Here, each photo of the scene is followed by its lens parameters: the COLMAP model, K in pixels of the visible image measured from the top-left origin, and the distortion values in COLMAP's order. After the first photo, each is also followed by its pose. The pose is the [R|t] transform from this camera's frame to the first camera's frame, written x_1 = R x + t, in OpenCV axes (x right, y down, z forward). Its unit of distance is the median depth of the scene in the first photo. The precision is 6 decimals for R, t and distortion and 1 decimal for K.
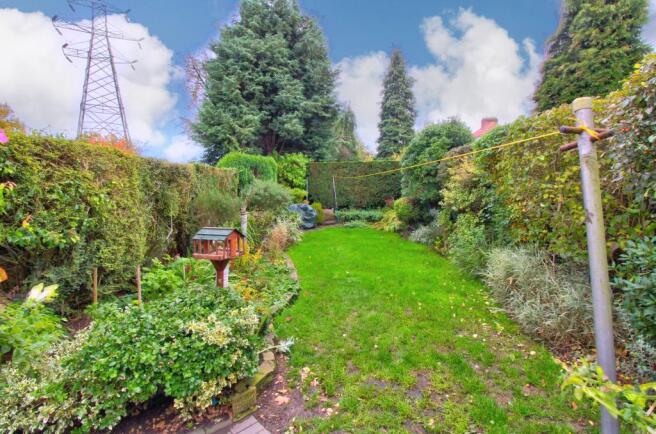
lens RADIAL K [[306.9, 0, 326.6], [0, 306.9, 205.0], [0, 0, 1]] dist [0.002735, -0.013233]
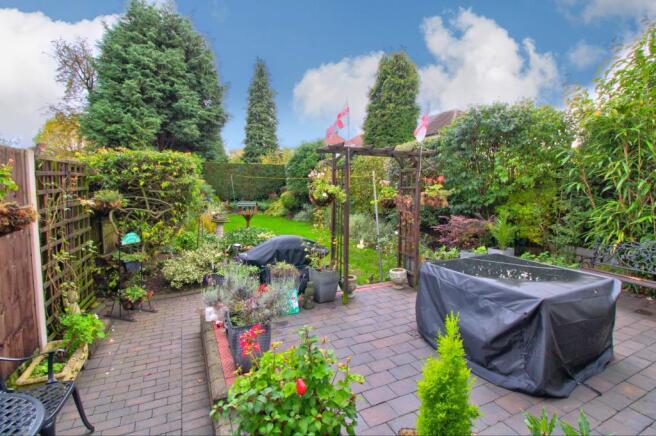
lens RADIAL K [[306.9, 0, 326.6], [0, 306.9, 206.0], [0, 0, 1]] dist [0.002735, -0.013233]
pose [[0.886102, -0.017284, 0.463169, -0.200115], [0.011404, 0.999815, 0.015493, 0.017534], [-0.463351, -0.008446, 0.886135, -0.277543]]
